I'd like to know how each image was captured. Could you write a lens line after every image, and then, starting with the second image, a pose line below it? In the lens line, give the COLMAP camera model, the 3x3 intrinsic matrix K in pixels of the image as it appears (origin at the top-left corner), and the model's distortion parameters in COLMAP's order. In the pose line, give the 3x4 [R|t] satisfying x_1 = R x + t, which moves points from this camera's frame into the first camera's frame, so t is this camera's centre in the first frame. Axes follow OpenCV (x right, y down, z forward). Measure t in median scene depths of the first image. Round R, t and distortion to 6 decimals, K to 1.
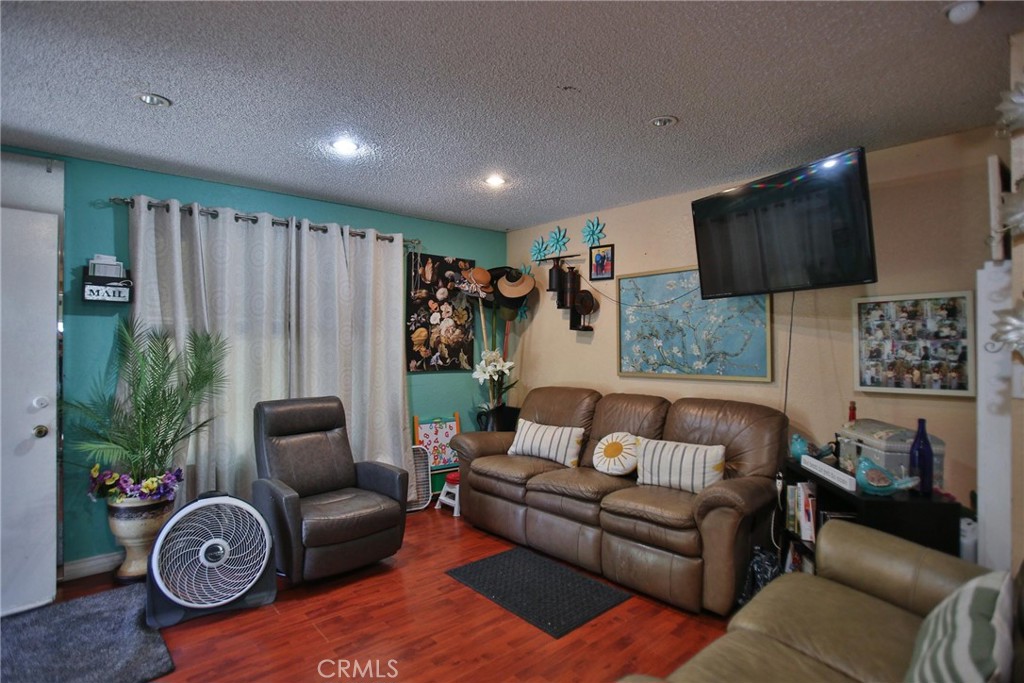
lens RADIAL K [[521.9, 0, 498.7], [0, 521.9, 320.0], [0, 0, 1]] dist [-0.081435, 0.044536]
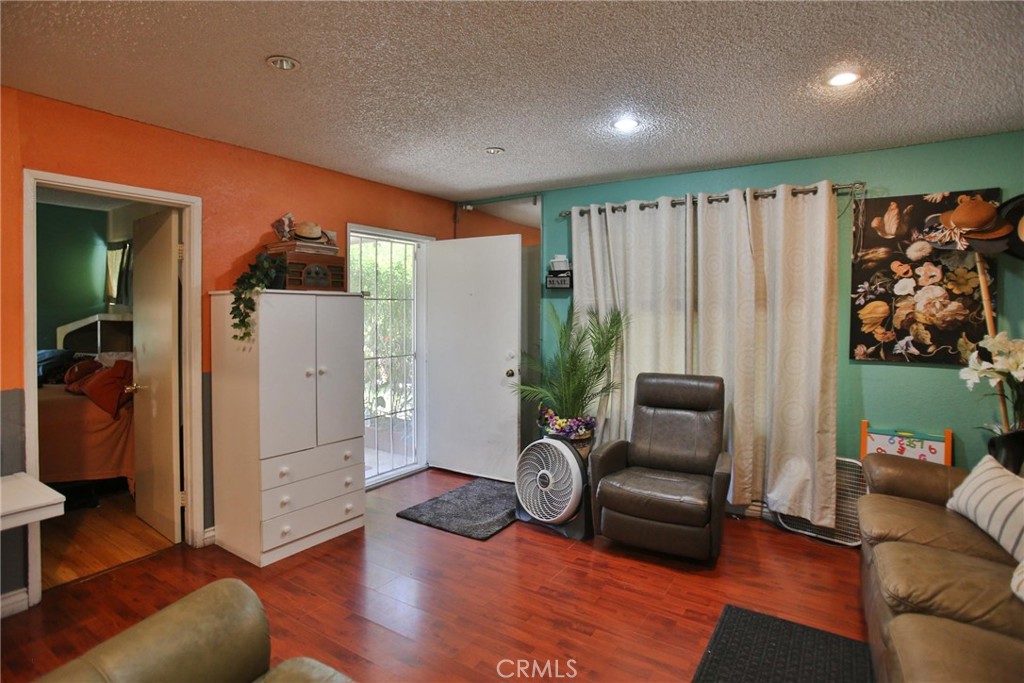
lens RADIAL K [[536.1, 0, 542.4], [0, 536.1, 314.4], [0, 0, 1]] dist [-0.021516, 0.000226]
pose [[0.305929, -0.003273, -0.952049, 0.417299], [0.025581, 0.999661, 0.004784, 0.018332], [0.951711, -0.025818, 0.305909, 0.334389]]
